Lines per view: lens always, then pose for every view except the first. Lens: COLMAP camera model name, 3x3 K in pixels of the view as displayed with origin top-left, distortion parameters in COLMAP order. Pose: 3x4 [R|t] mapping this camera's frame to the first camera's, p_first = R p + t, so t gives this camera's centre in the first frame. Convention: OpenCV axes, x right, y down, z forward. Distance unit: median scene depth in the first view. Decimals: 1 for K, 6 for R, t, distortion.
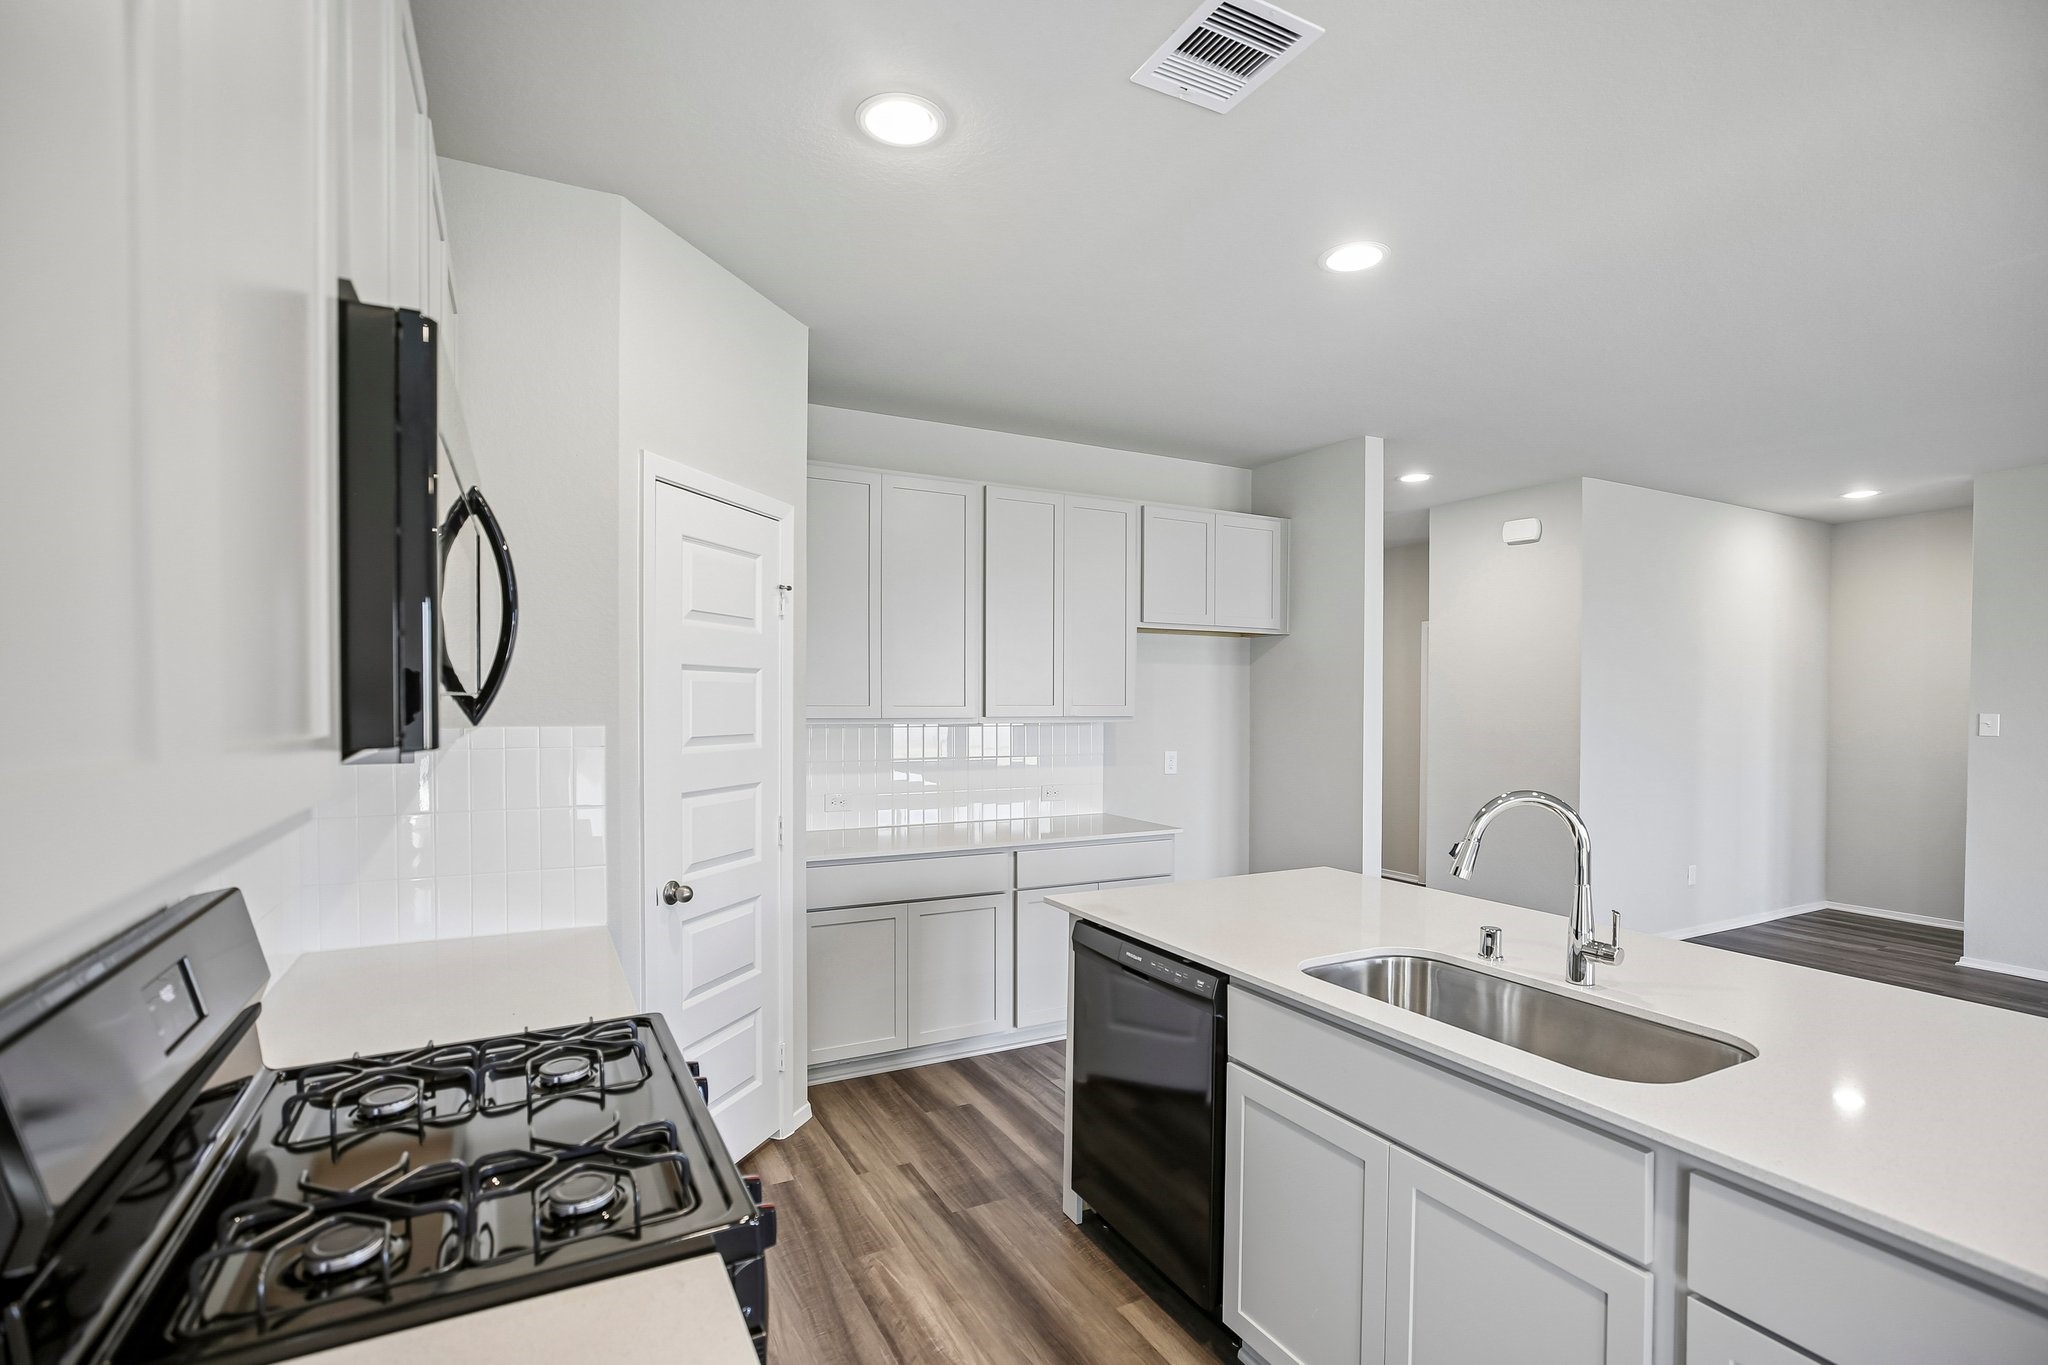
lens RADIAL K [[943.8, 0, 1019.7], [0, 943.8, 694.8], [0, 0, 1]] dist [-0.023975, 0.010801]
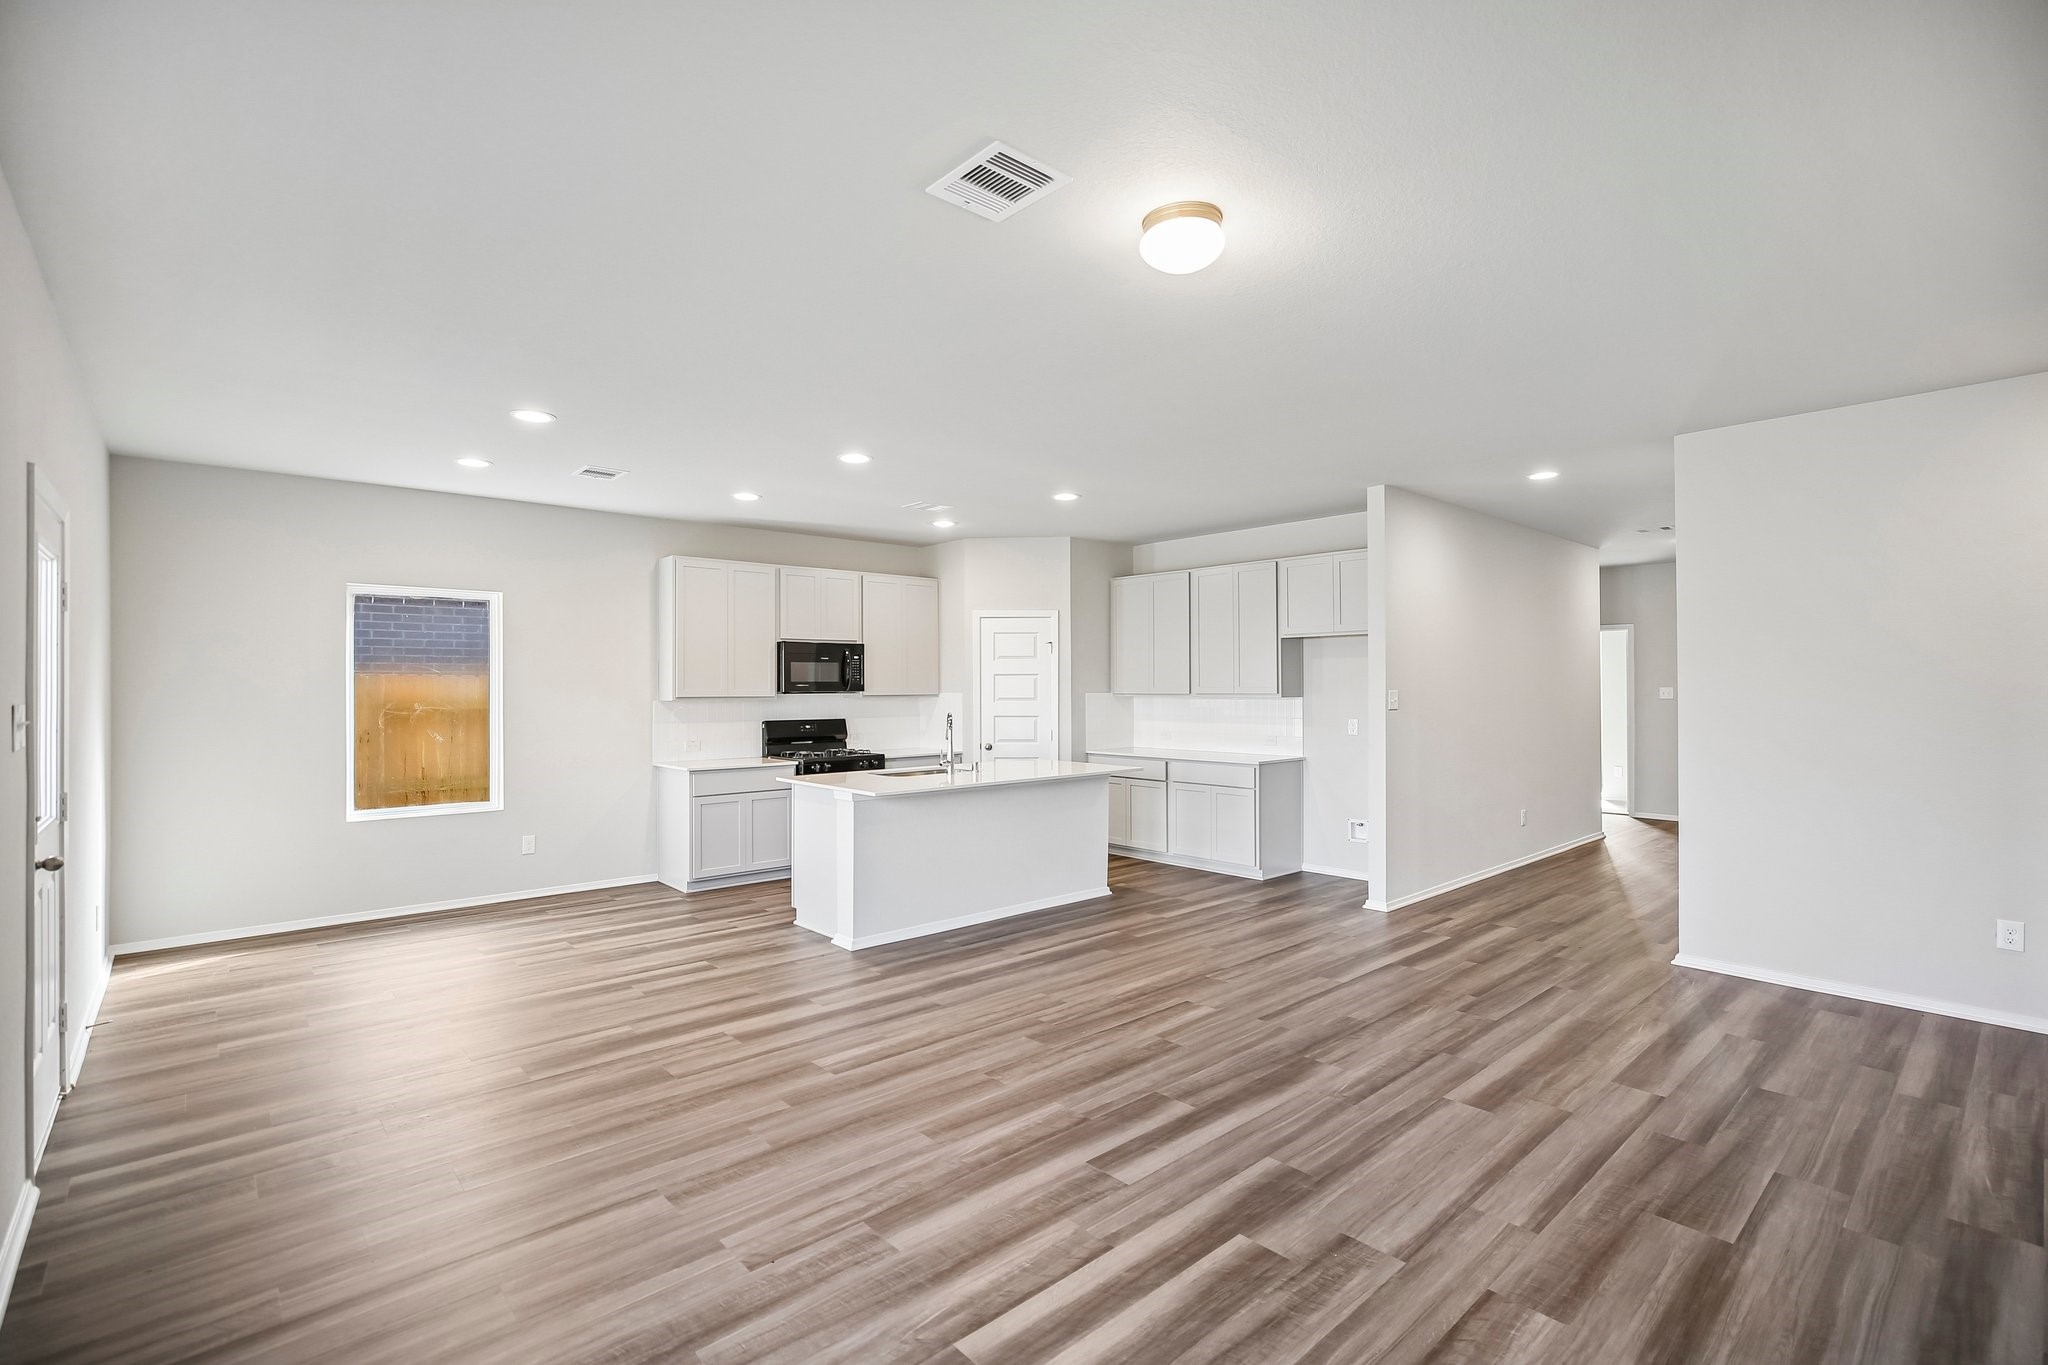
lens RADIAL K [[933.2, 0, 1016.6], [0, 933.2, 680.1], [0, 0, 1]] dist [-0.011526, 0.000522]
pose [[0.246379, -0.006987, -0.969148, 1.818478], [0.012224, 0.999917, -0.004101, -0.000143], [0.969096, -0.010837, 0.246444, 0.211618]]
